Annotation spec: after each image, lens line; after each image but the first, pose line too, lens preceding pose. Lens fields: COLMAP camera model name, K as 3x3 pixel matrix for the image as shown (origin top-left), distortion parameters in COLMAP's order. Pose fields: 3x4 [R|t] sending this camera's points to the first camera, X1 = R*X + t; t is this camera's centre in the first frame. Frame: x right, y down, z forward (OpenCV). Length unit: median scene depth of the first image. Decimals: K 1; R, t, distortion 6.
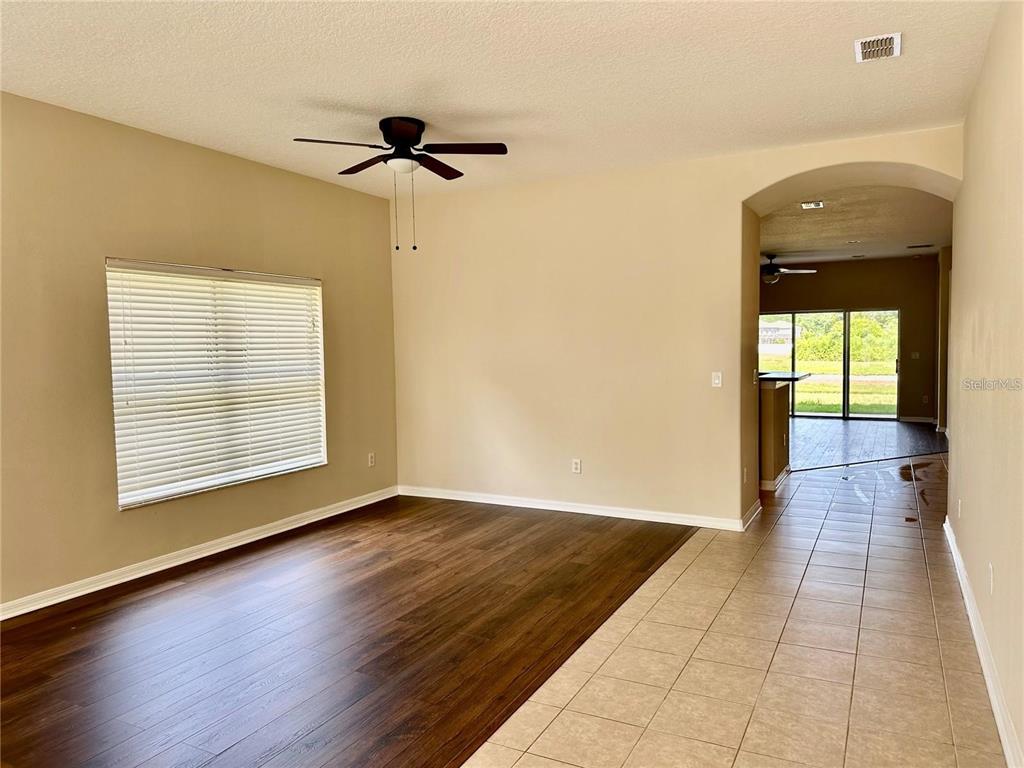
lens RADIAL K [[721.7, 0, 514.5], [0, 721.7, 388.6], [0, 0, 1]] dist [0.098213, -0.154894]
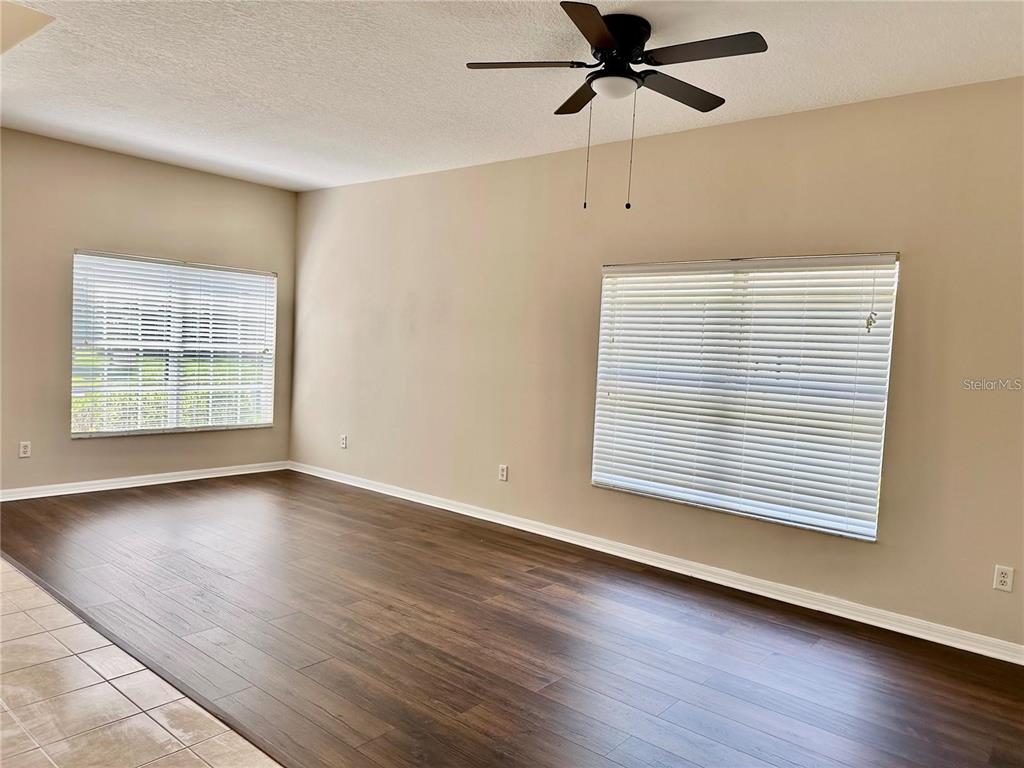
lens RADIAL K [[721.7, 0, 514.5], [0, 721.7, 388.6], [0, 0, 1]] dist [0.098213, -0.154894]
pose [[-0.229153, 0.067630, -0.971038, 0.576343], [-0.101247, 0.990516, 0.092880, -0.076468], [0.968110, 0.119598, -0.220133, 1.100215]]
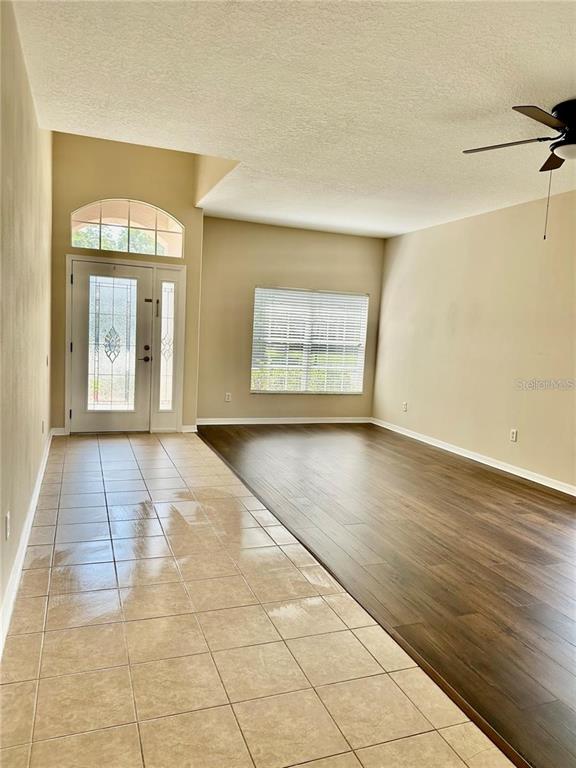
lens RADIAL K [[538.4, 0, 282.7], [0, 538.4, 395.4], [0, 0, 1]] dist [0.102991, -0.147082]
pose [[-0.680414, 0.071636, -0.729319, 0.668378], [-0.081480, 0.981645, 0.172437, -0.081976], [0.728284, 0.176753, -0.662088, 1.258534]]
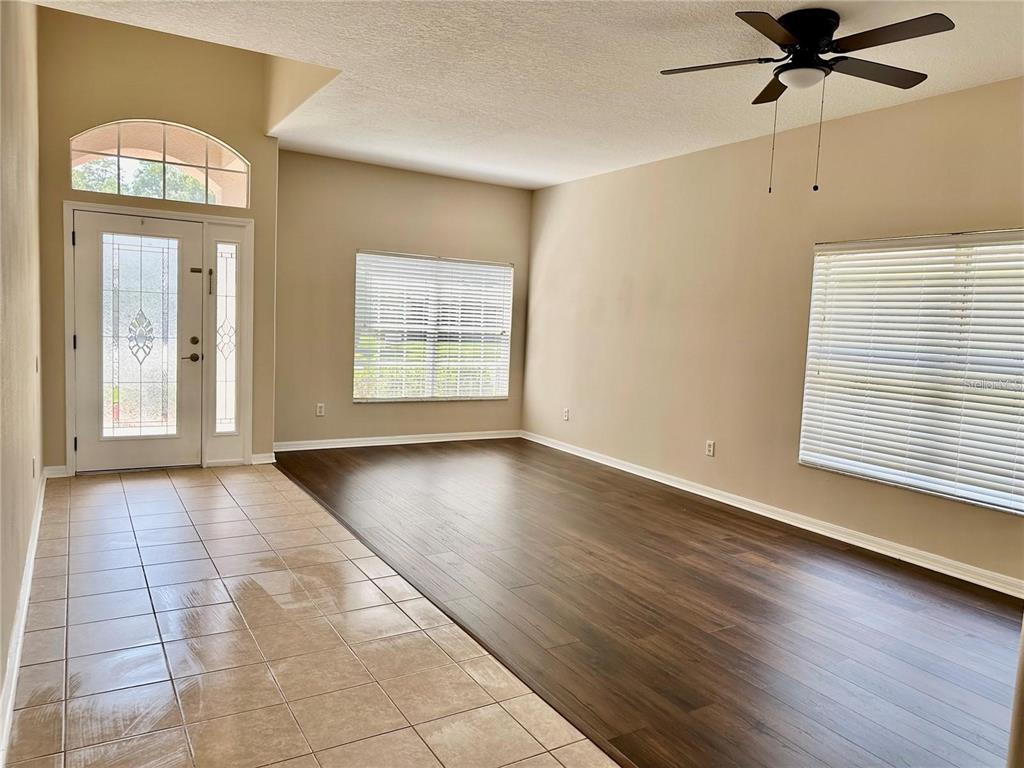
lens RADIAL K [[721.7, 0, 514.5], [0, 721.7, 388.6], [0, 0, 1]] dist [0.098213, -0.154894]
pose [[-0.532959, 0.078625, -0.842480, 0.656573], [-0.082750, 0.986057, 0.144373, -0.079350], [0.842085, 0.146660, -0.519022, 1.187931]]
